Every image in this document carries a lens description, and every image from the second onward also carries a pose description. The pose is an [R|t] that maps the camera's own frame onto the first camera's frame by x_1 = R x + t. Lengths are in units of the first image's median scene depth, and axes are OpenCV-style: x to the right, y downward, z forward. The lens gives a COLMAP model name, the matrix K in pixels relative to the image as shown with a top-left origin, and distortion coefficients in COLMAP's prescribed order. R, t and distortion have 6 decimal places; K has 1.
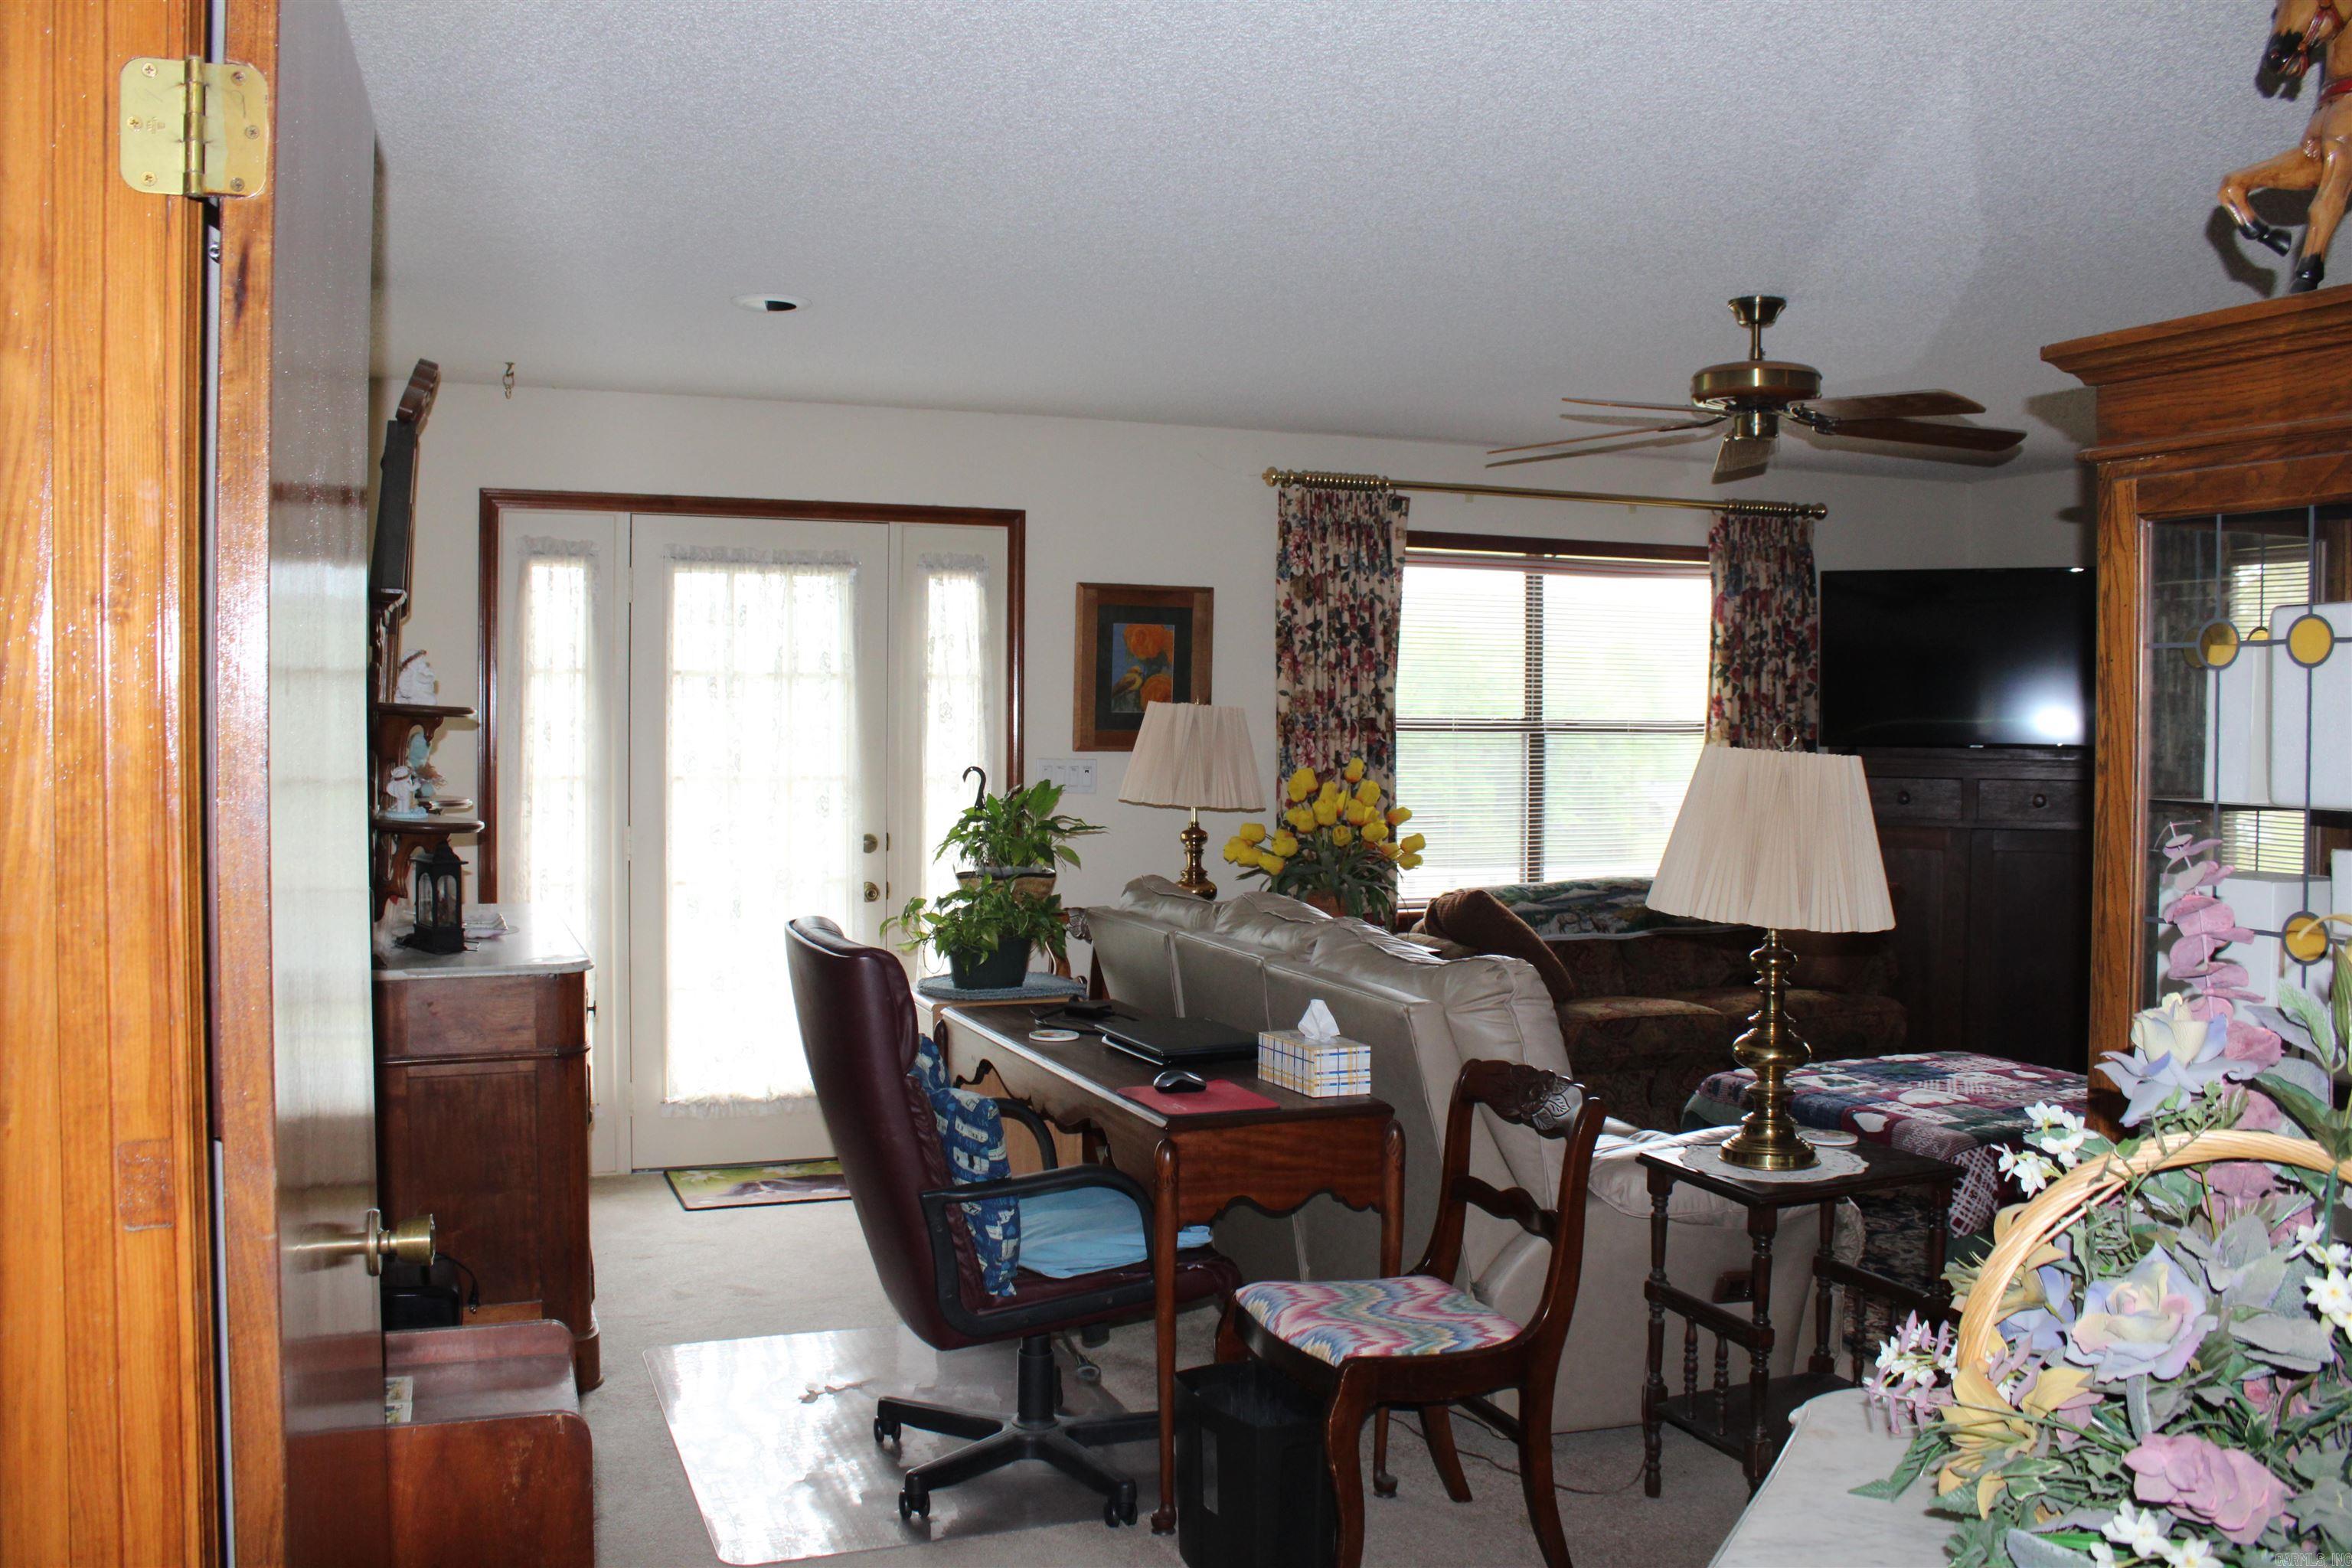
lens RADIAL K [[1949.9, 0, 1157.4], [0, 1949.9, 755.1], [0, 0, 1]] dist [-0.176240, 0.155397]
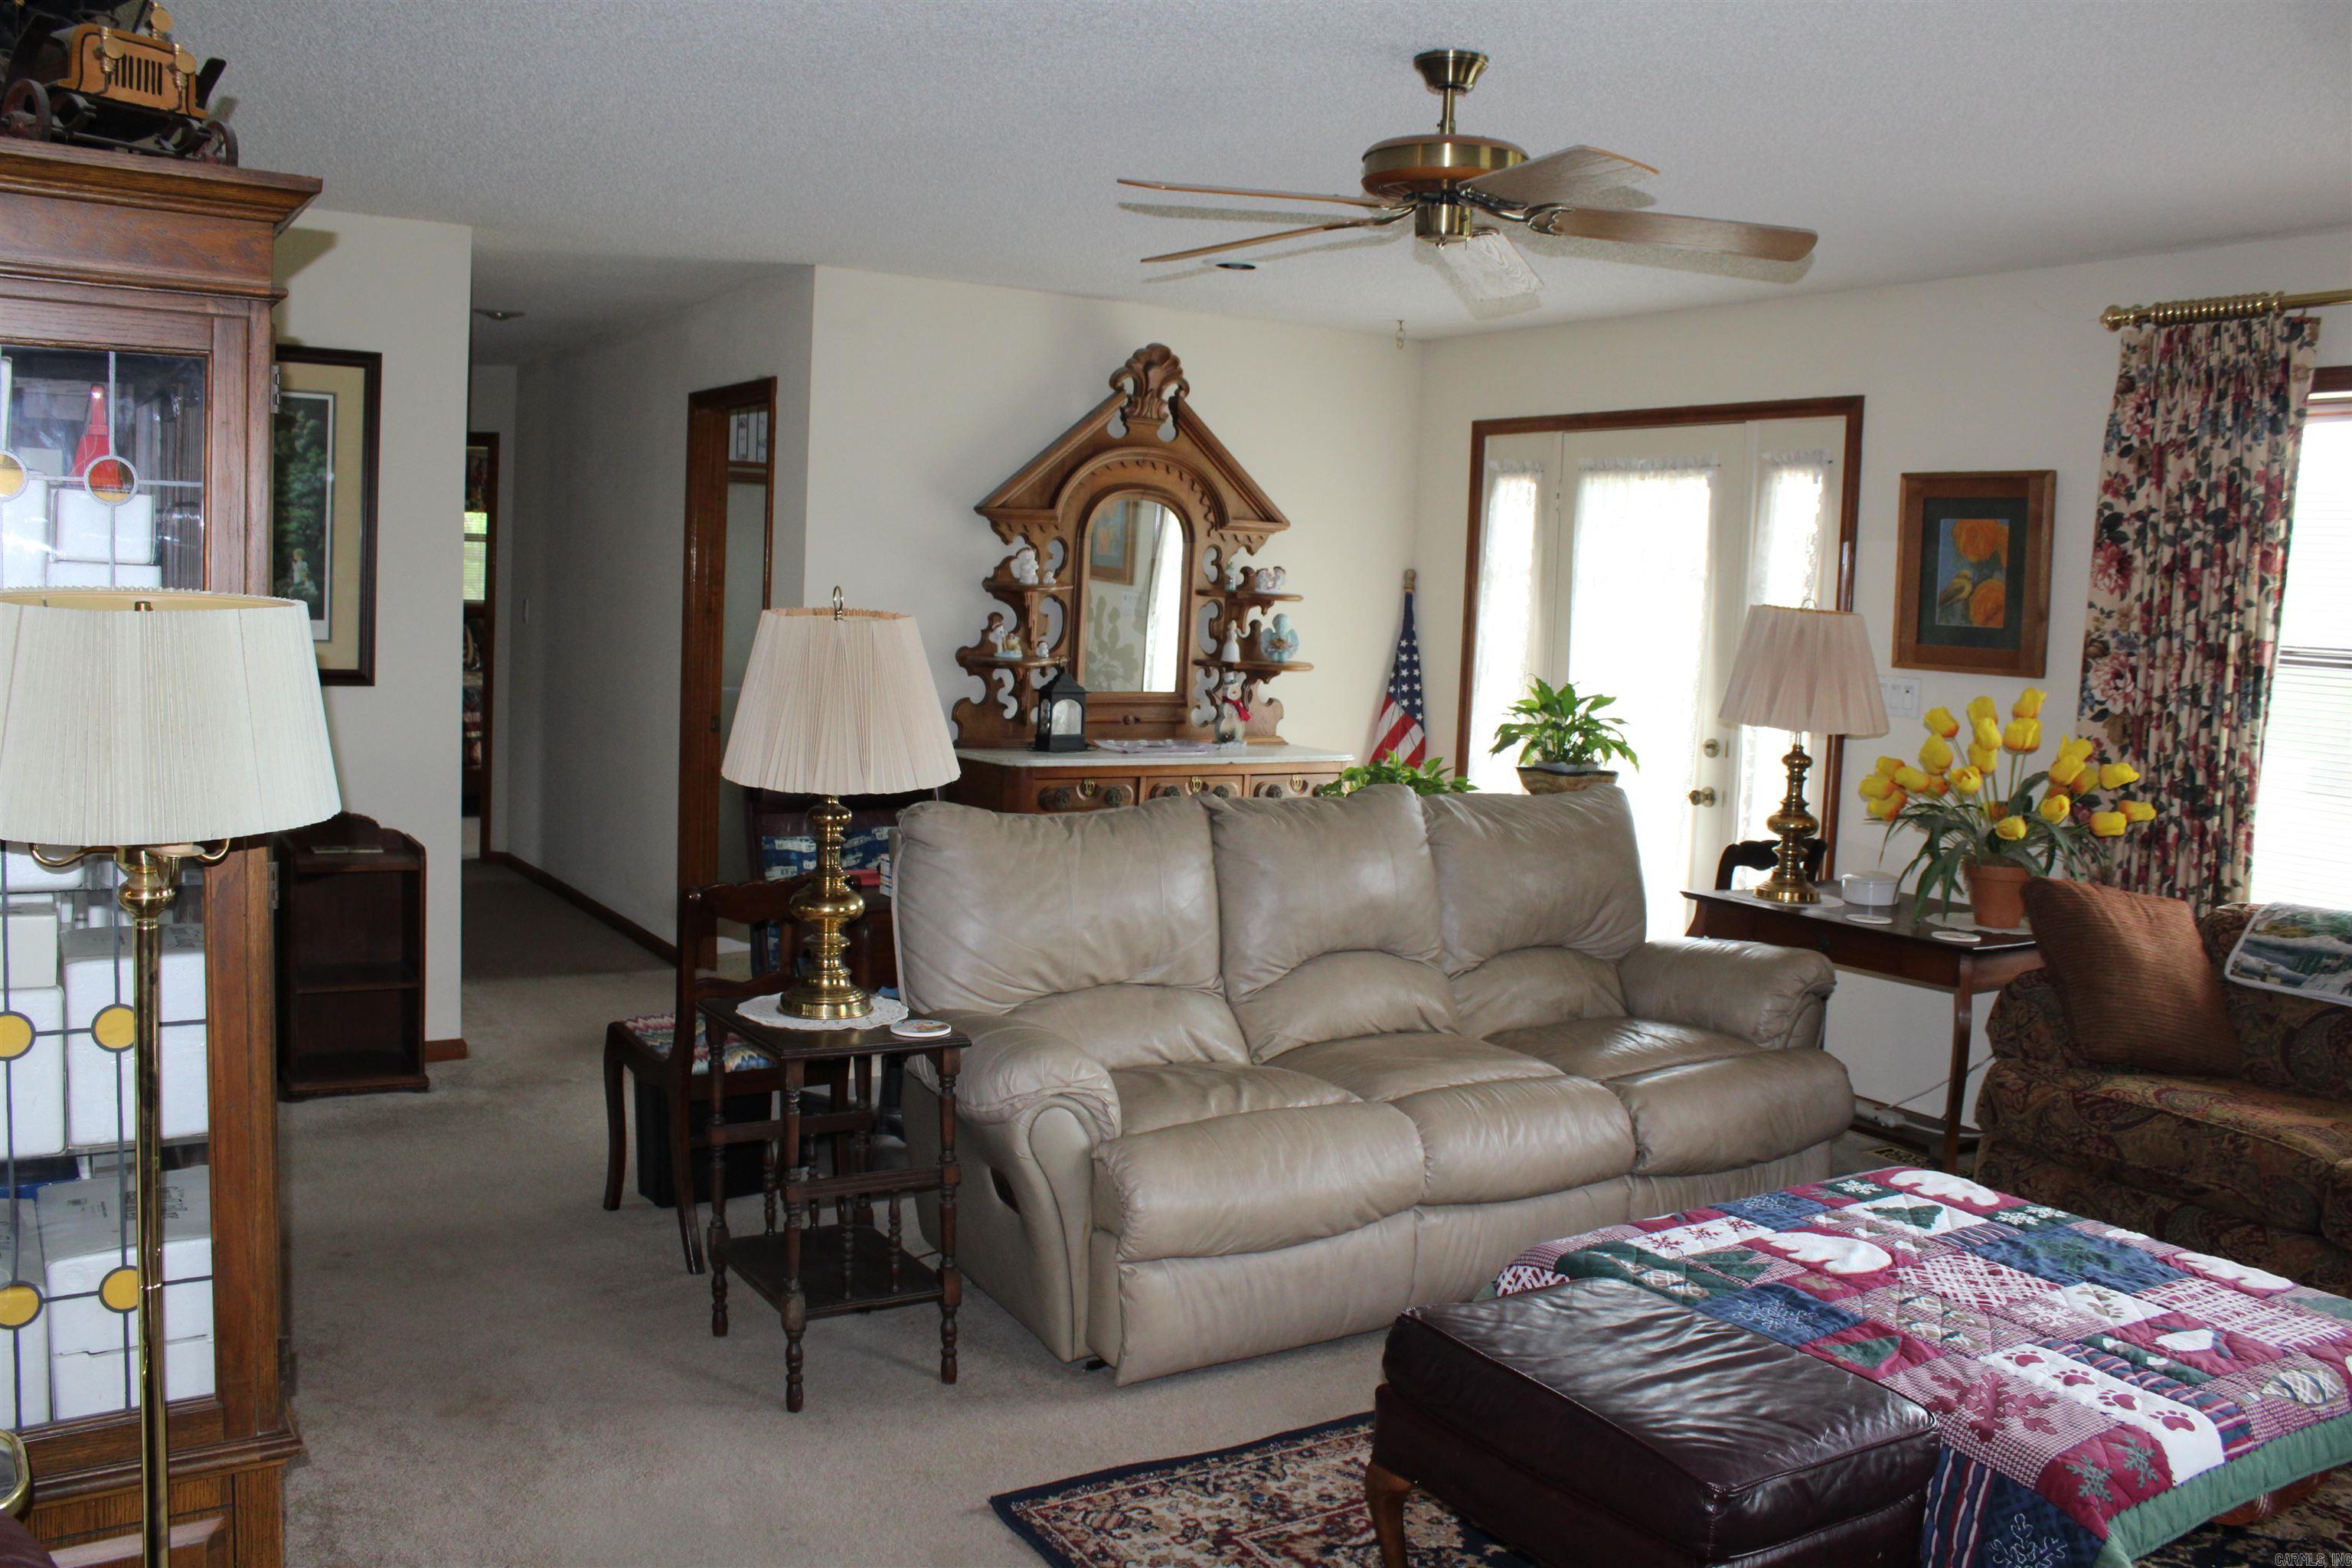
lens RADIAL K [[1949.9, 0, 1157.4], [0, 1949.9, 755.1], [0, 0, 1]] dist [-0.176240, 0.155397]
pose [[0.179593, 0.084171, -0.980134, 0.712676], [-0.057965, 0.995507, 0.074871, -0.007157], [0.982032, 0.043367, 0.183665, 0.502993]]
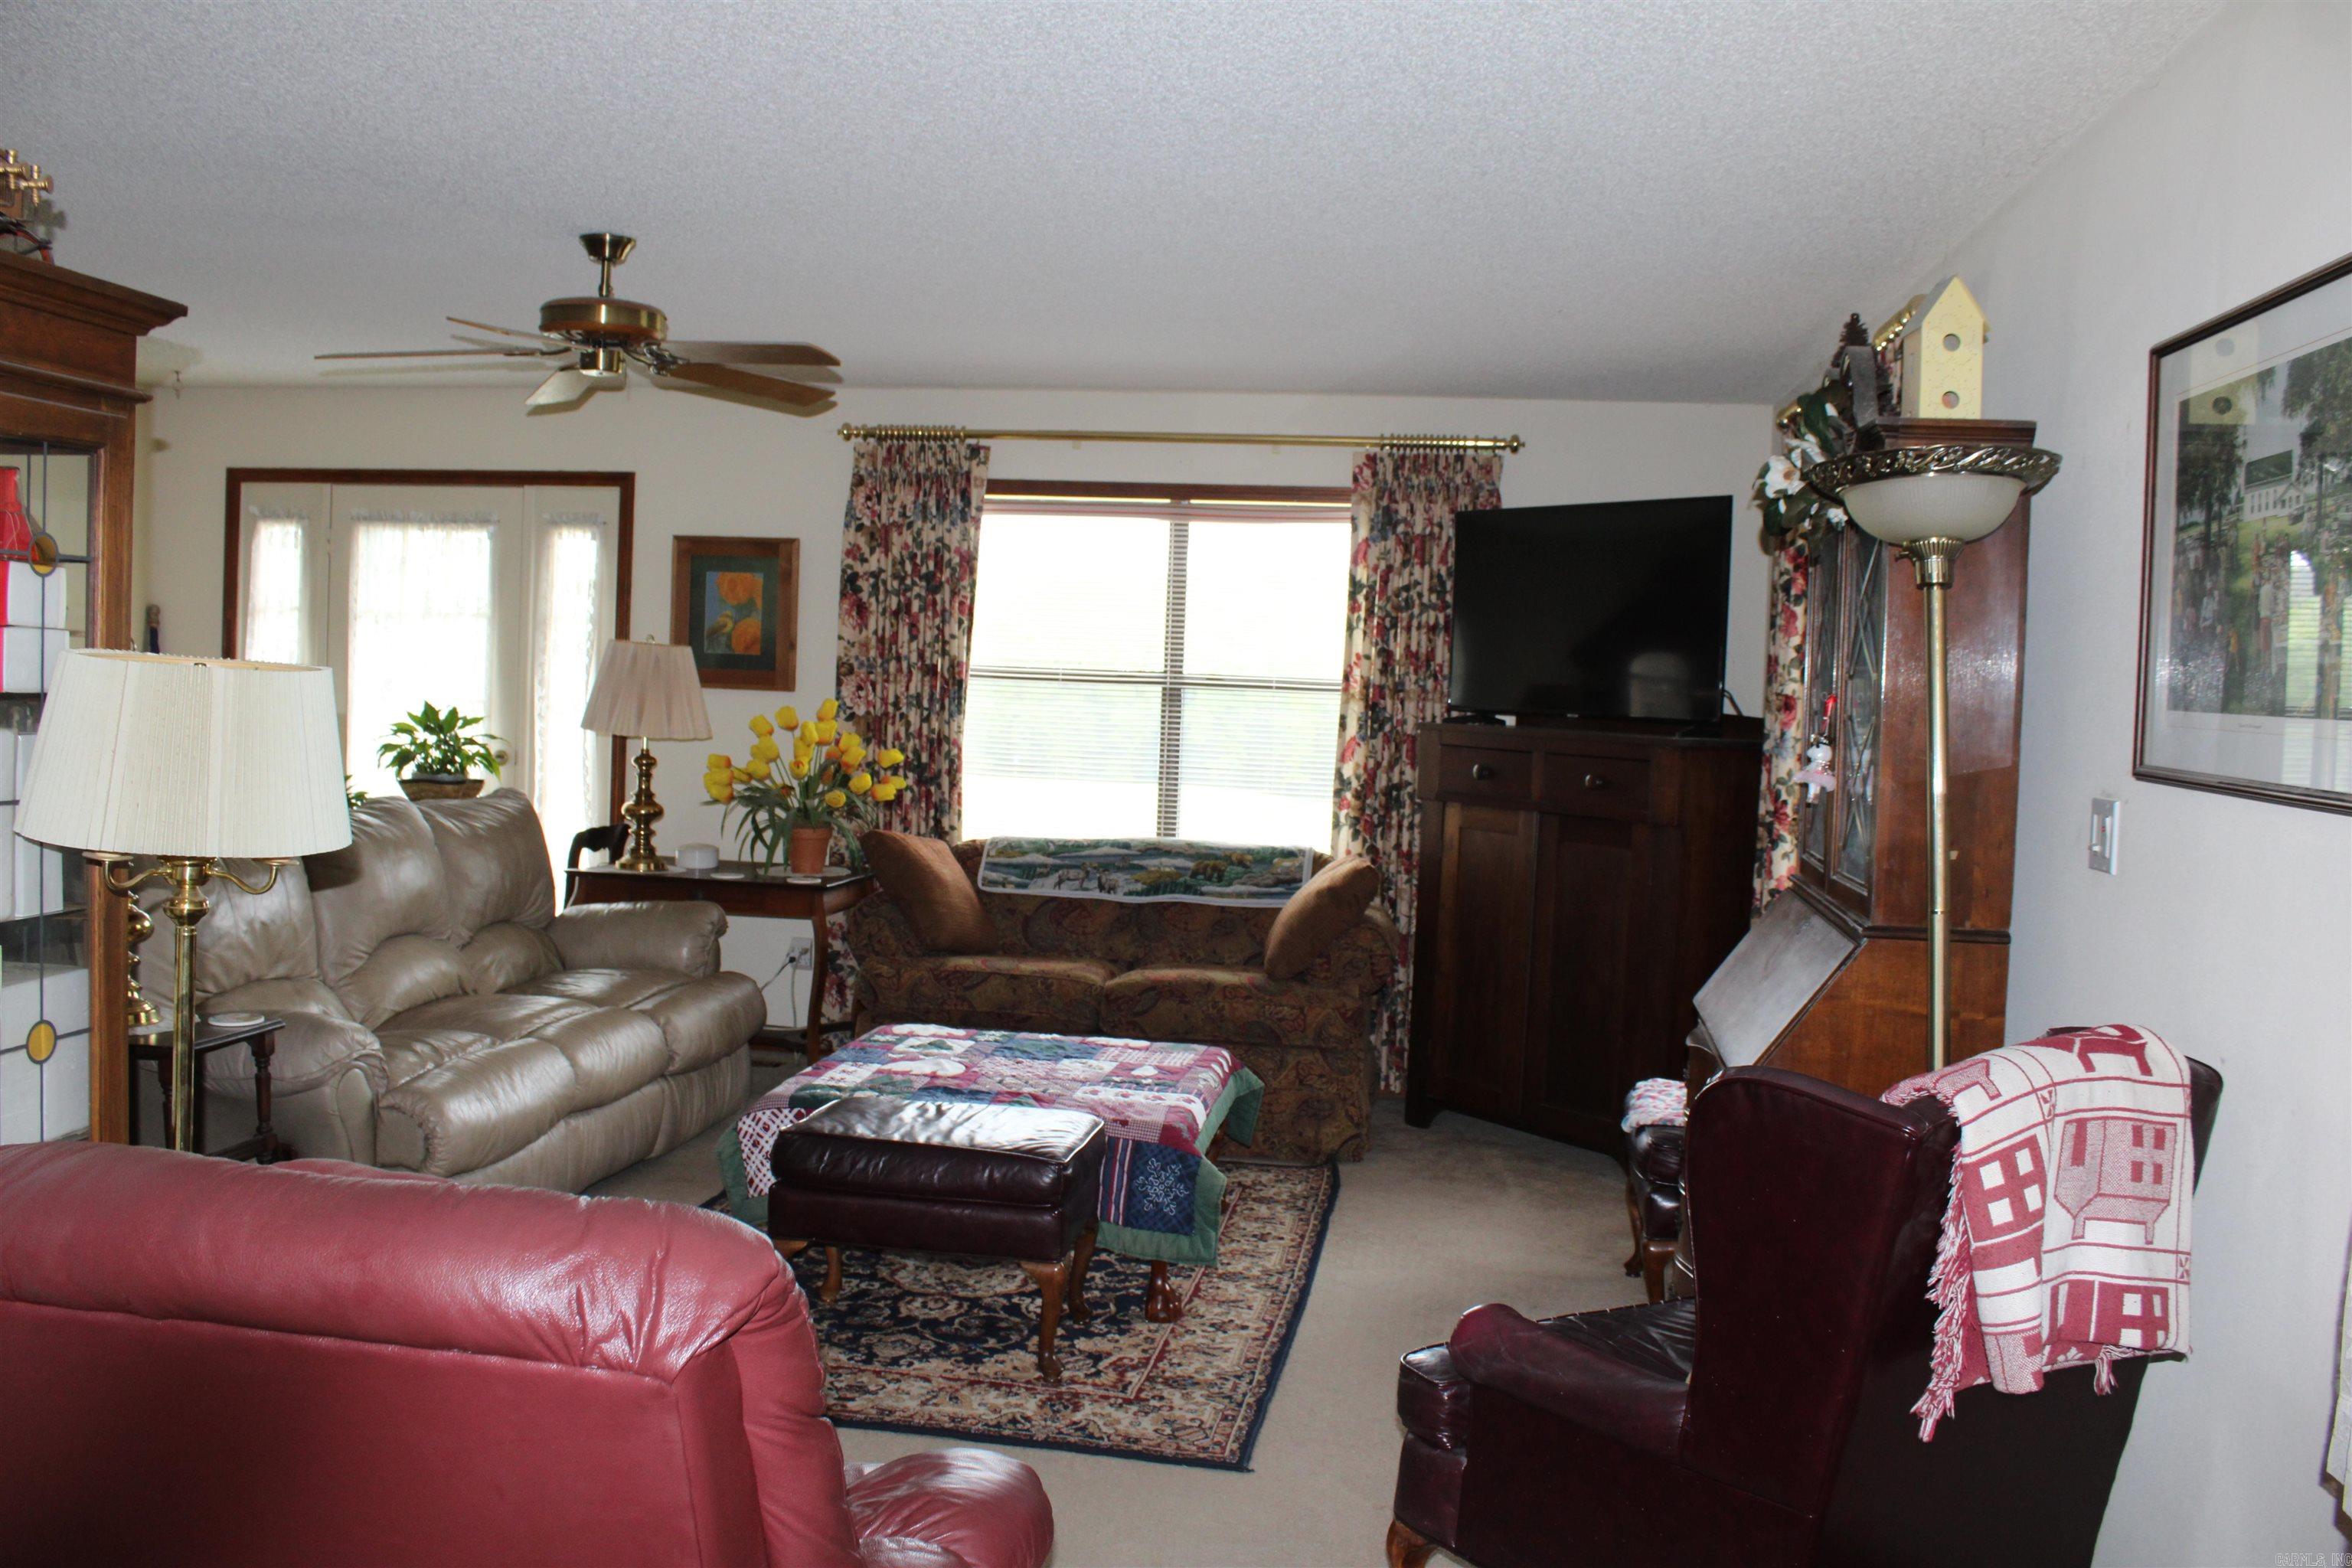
lens RADIAL K [[1949.9, 0, 1157.4], [0, 1949.9, 755.1], [0, 0, 1]] dist [-0.176240, 0.155397]
pose [[0.862727, 0.047094, -0.503472, 0.732496], [-0.042607, 0.998883, 0.020426, 0.002955], [0.503872, 0.003830, 0.863770, 0.178521]]
